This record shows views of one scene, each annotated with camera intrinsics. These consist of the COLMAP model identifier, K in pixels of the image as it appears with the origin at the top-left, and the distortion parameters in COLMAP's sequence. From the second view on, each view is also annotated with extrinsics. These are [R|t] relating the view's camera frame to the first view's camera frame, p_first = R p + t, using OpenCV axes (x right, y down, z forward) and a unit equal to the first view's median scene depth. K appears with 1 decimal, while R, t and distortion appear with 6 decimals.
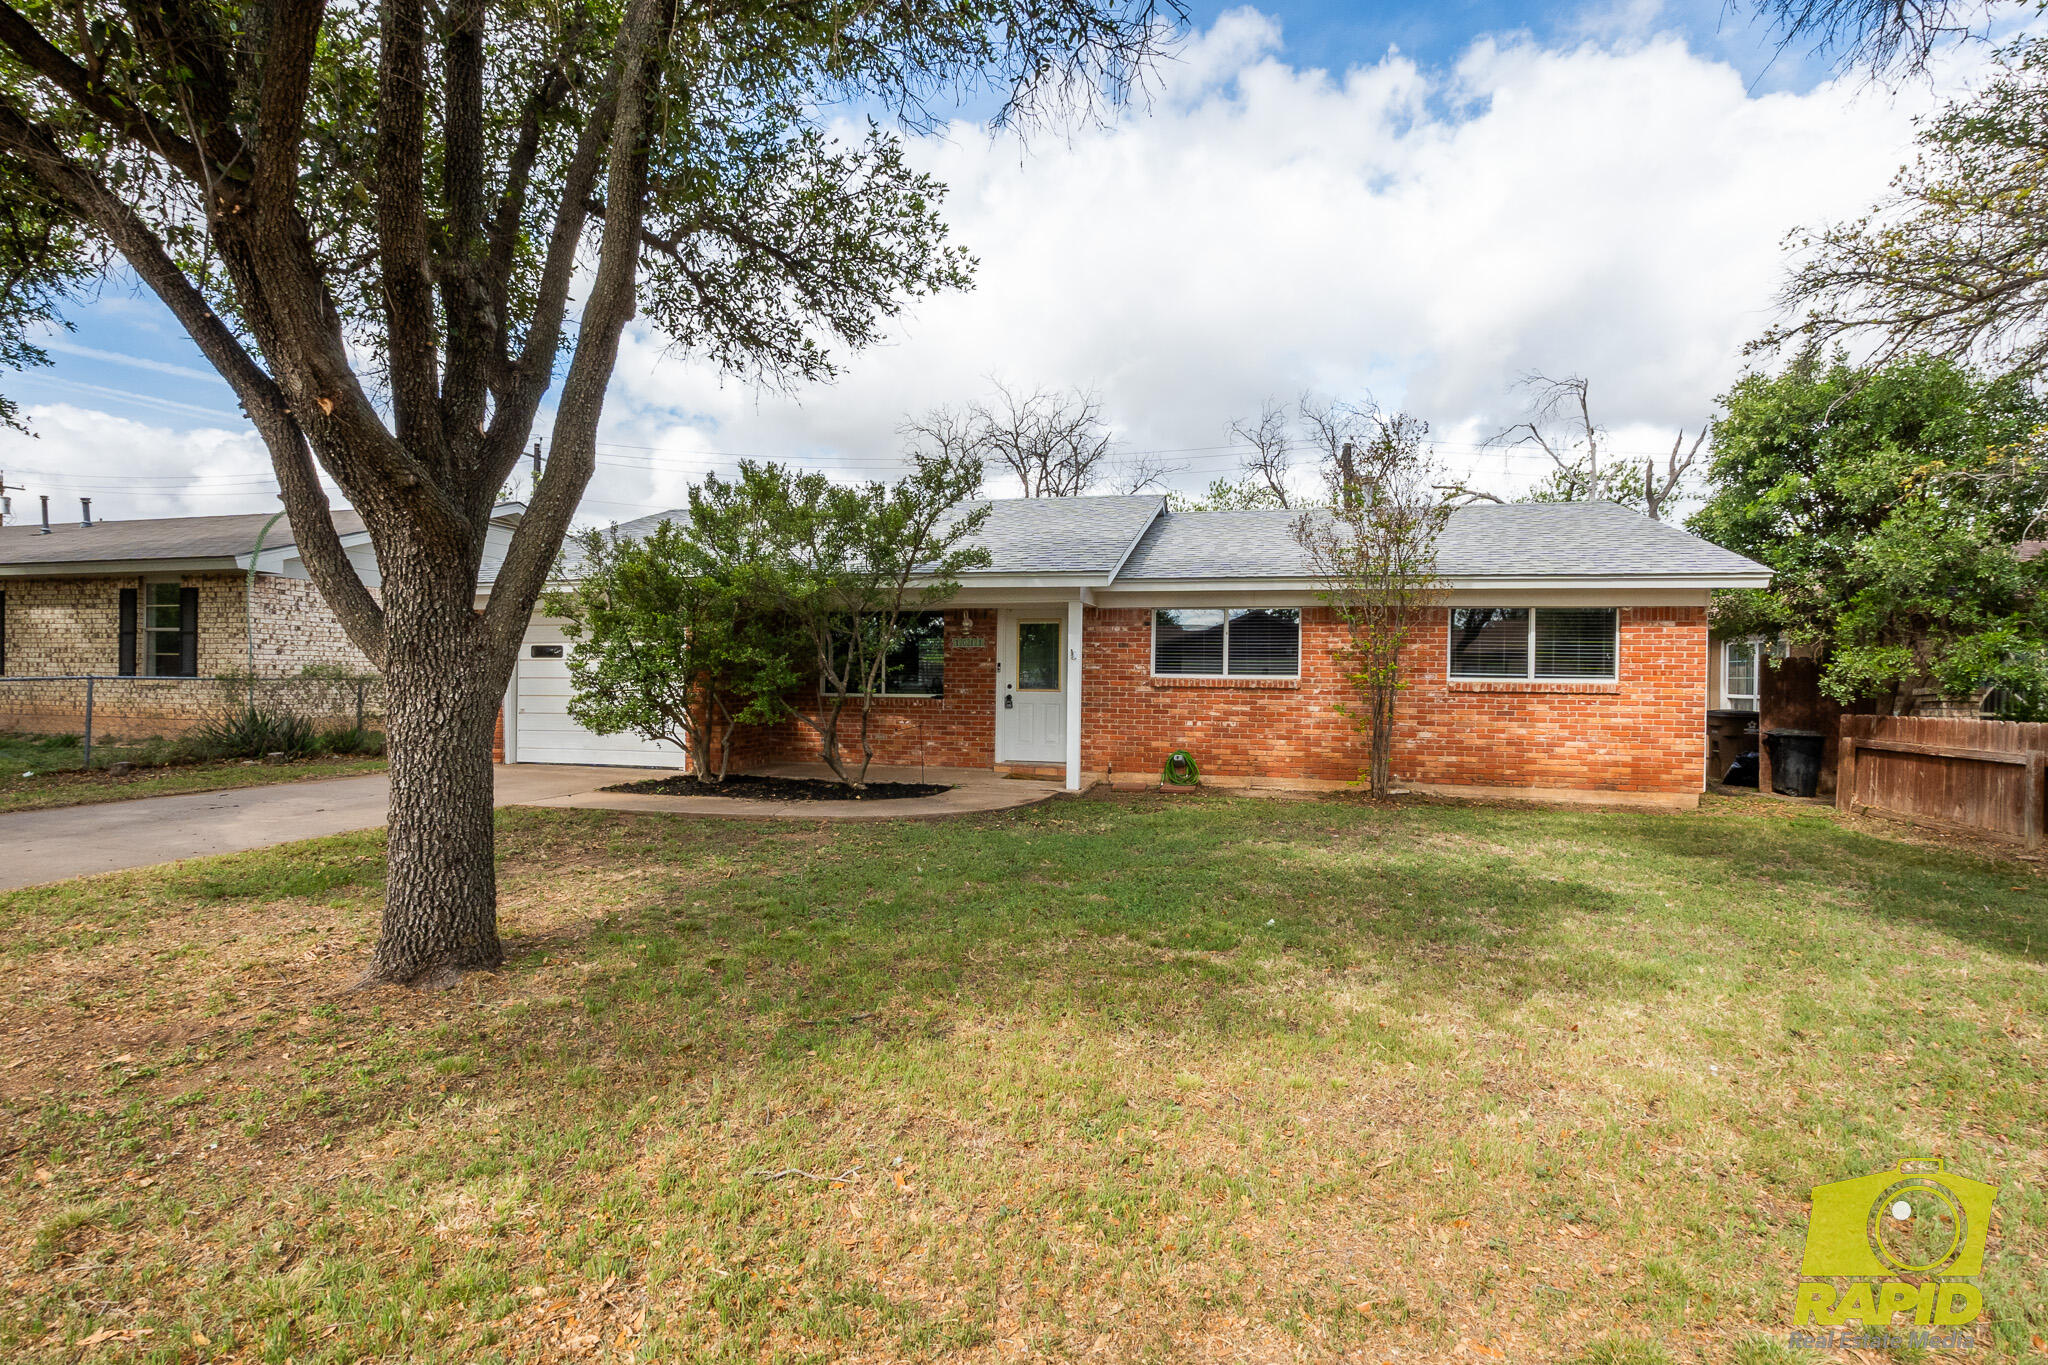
lens RADIAL K [[966.4, 0, 1024.0], [0, 966.4, 682.5], [0, 0, 1]] dist [-0.006635, -0.000538]
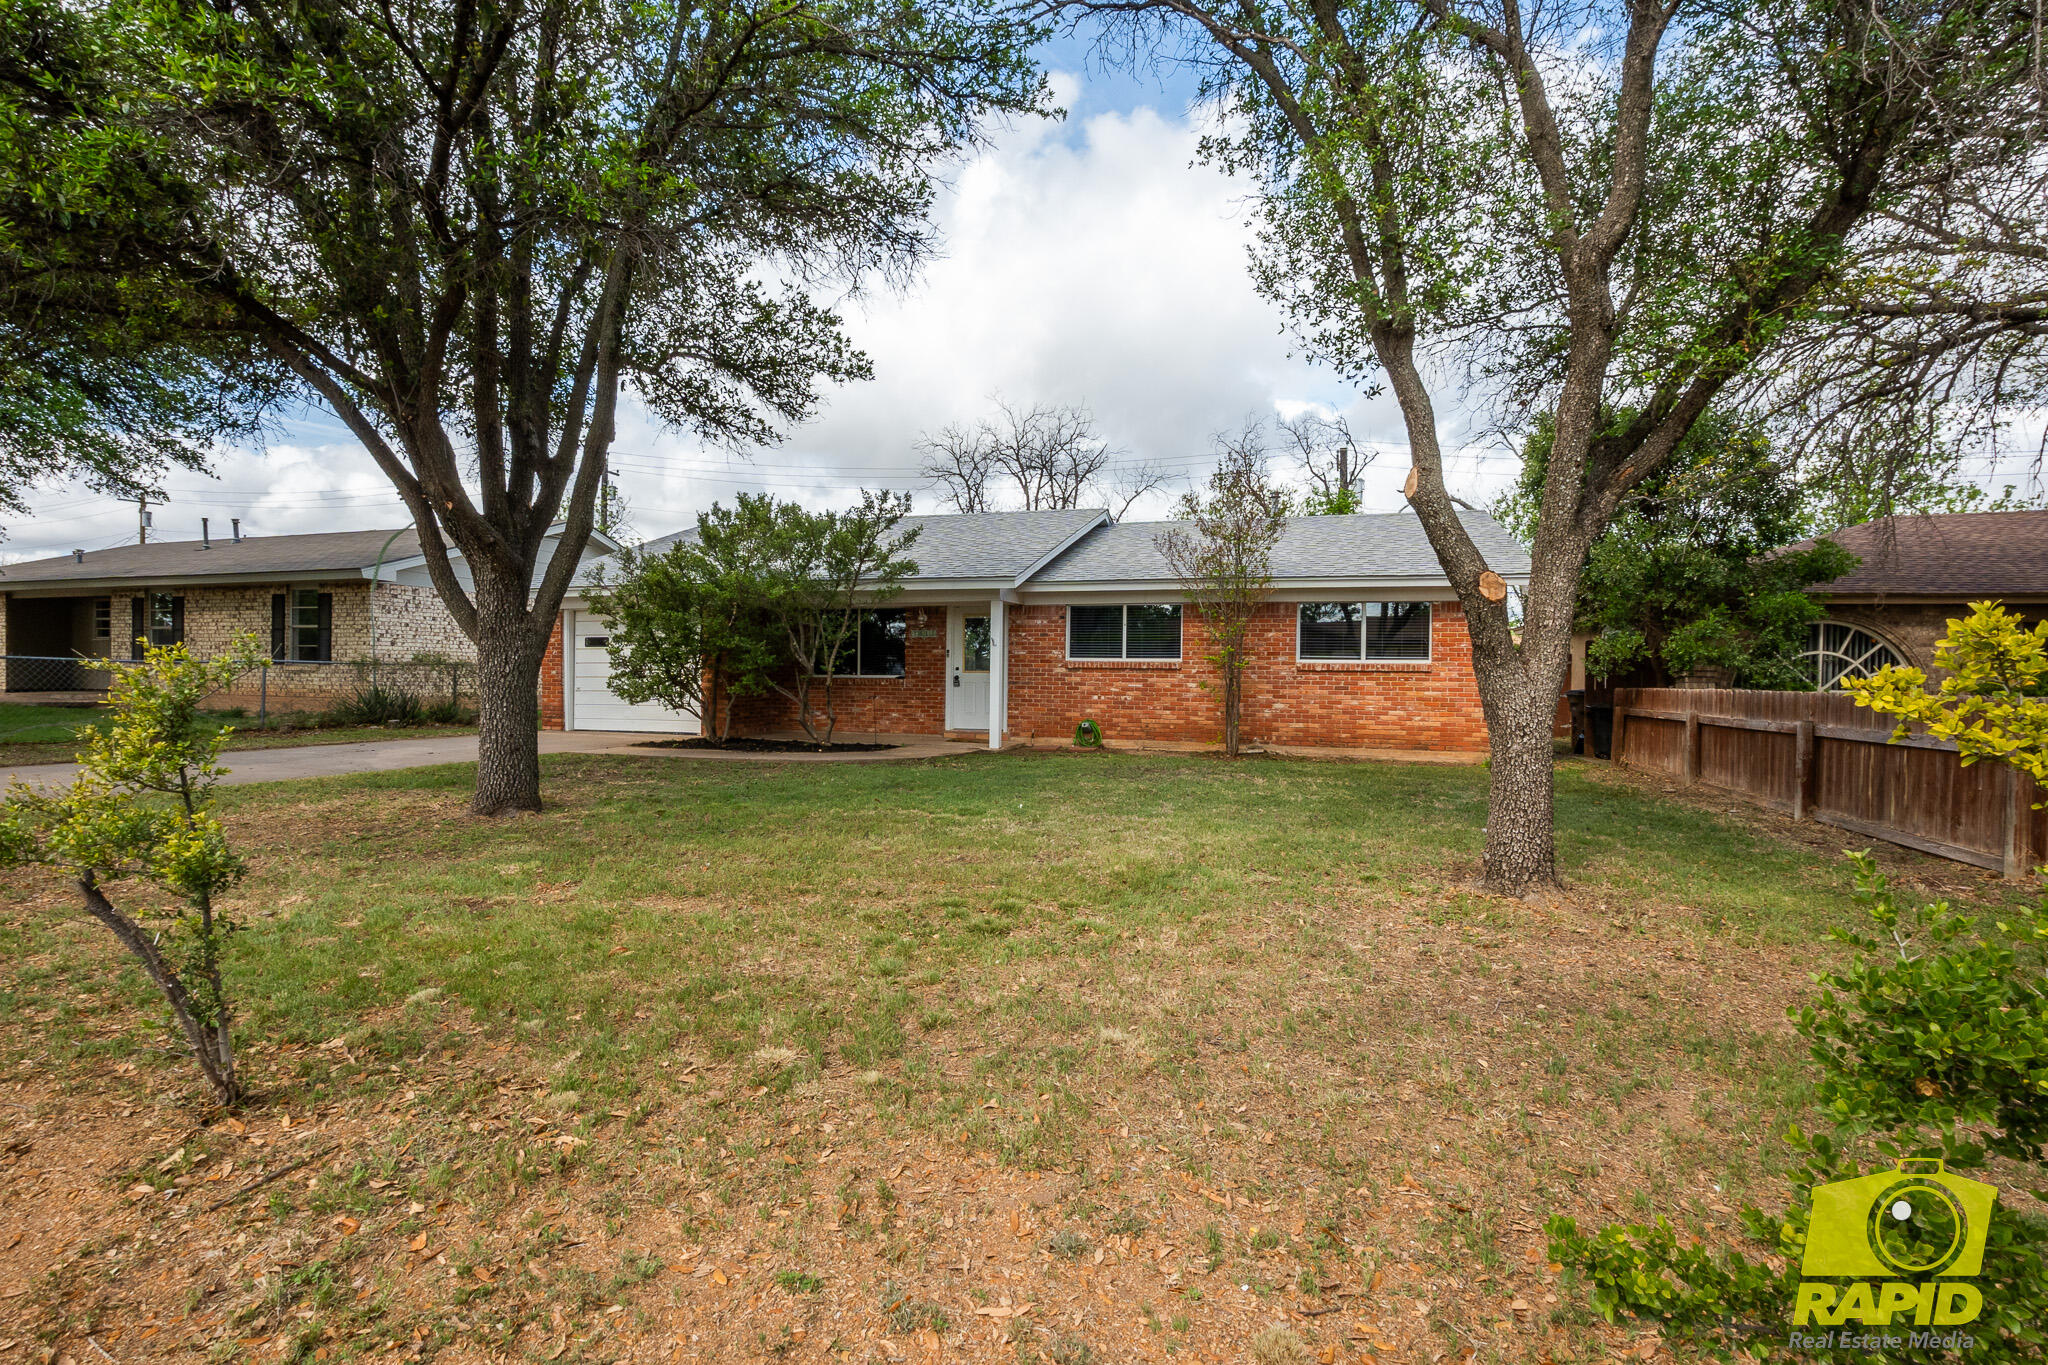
lens RADIAL K [[947.1, 0, 1006.6], [0, 947.1, 680.1], [0, 0, 1]] dist [-0.007958, -0.000950]
pose [[0.997540, -0.000480, -0.070104, 0.153620], [0.000665, 0.999996, 0.002613, 0.017988], [0.070102, -0.002653, 0.997536, -0.238217]]
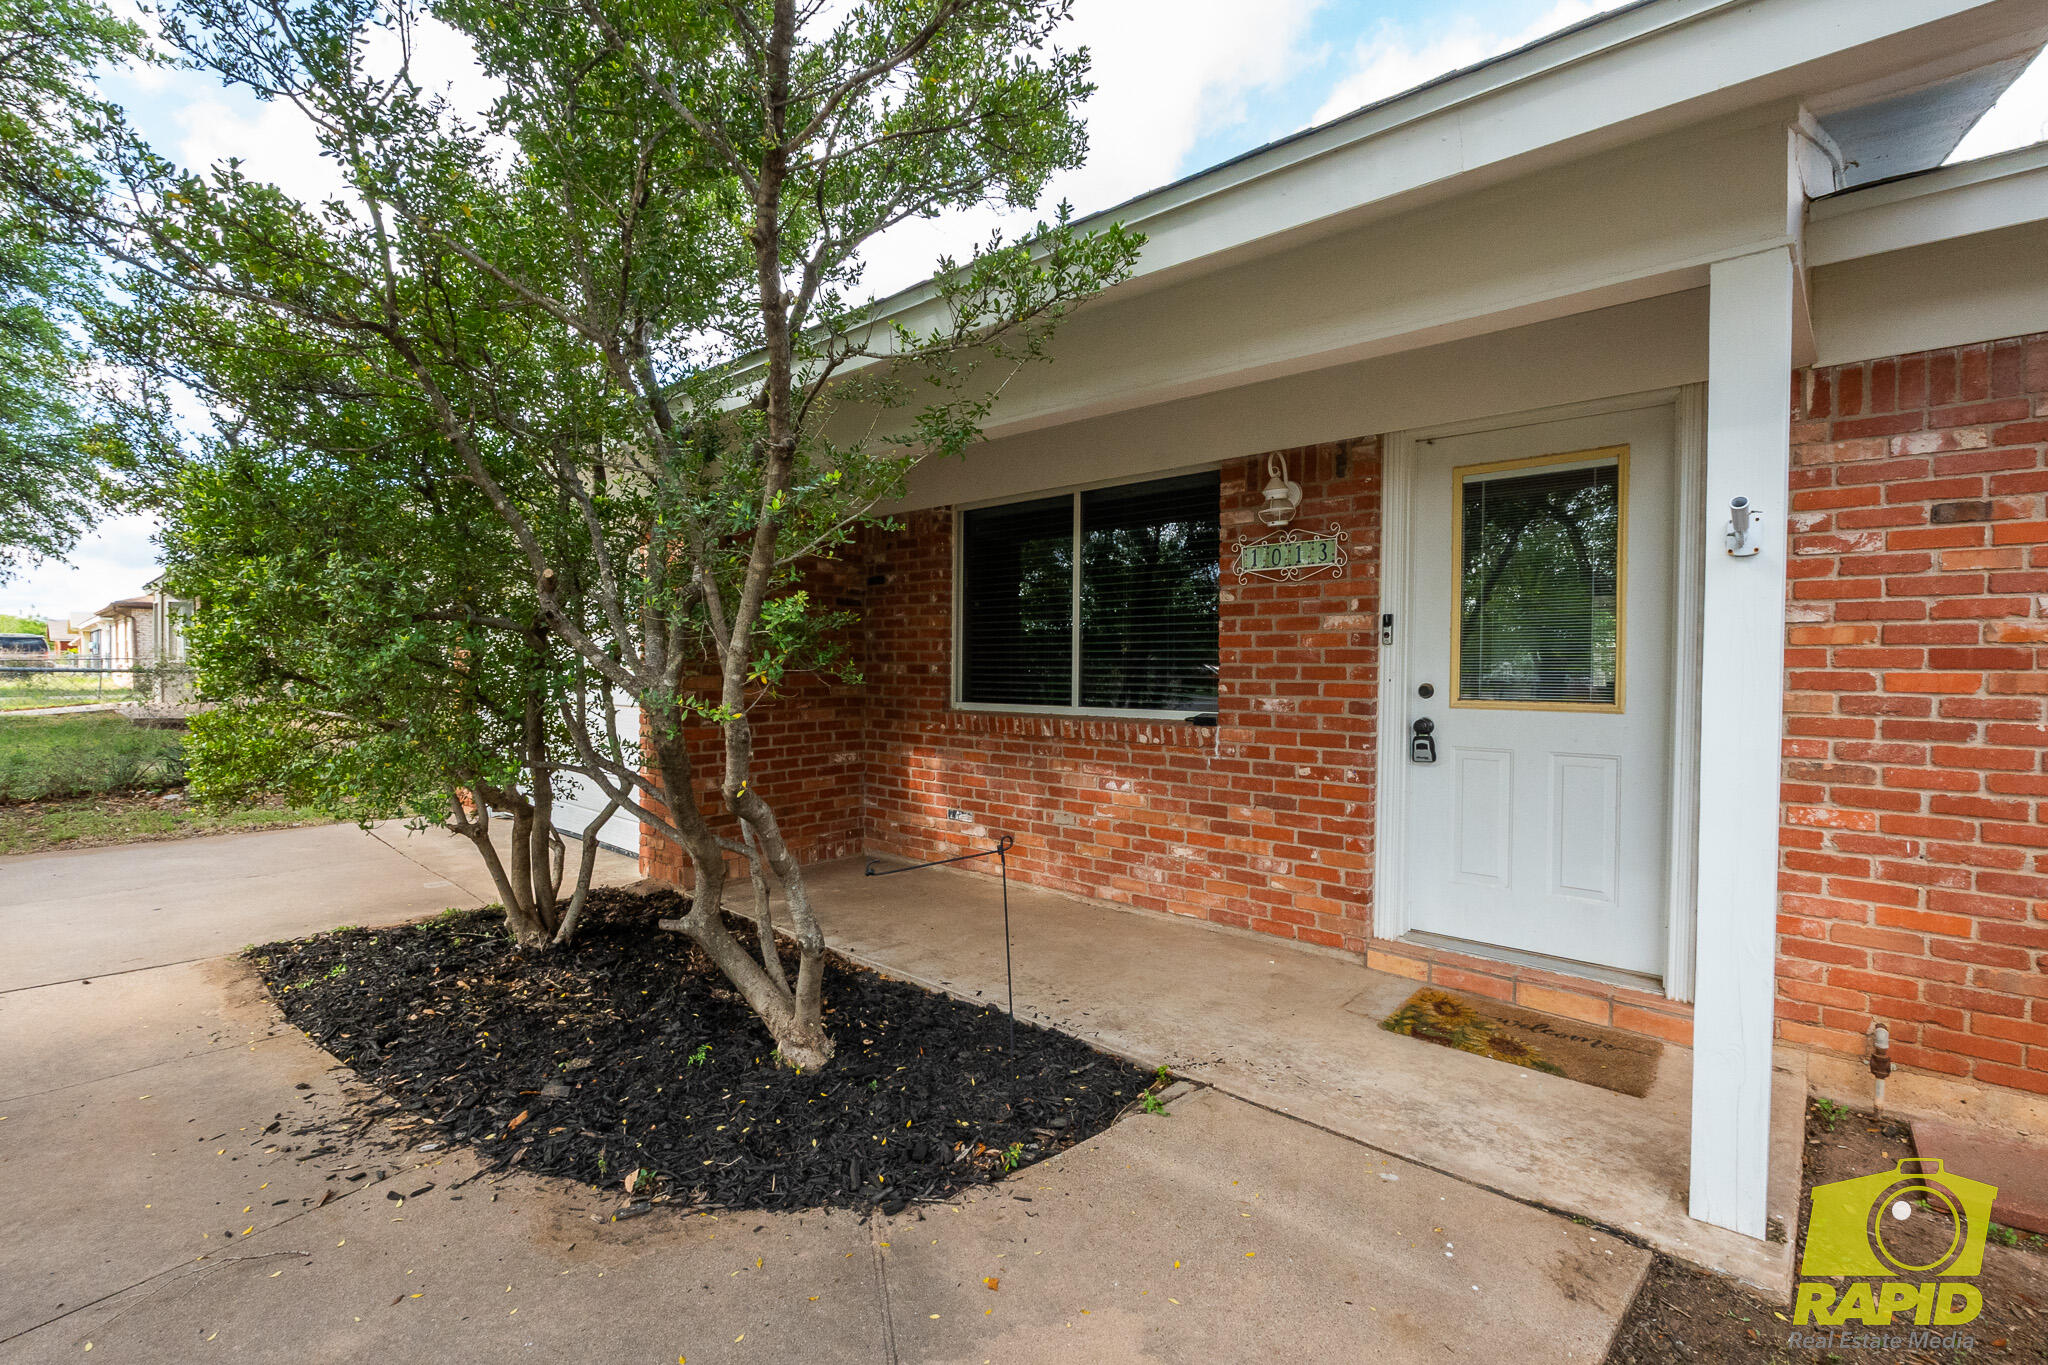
lens RADIAL K [[966.4, 0, 1024.0], [0, 966.4, 682.5], [0, 0, 1]] dist [-0.006635, -0.000538]
pose [[0.896131, 0.002621, -0.443782, 0.007751], [0.003622, 0.999906, 0.013219, -0.003476], [0.443775, -0.013453, 0.896037, 0.768870]]
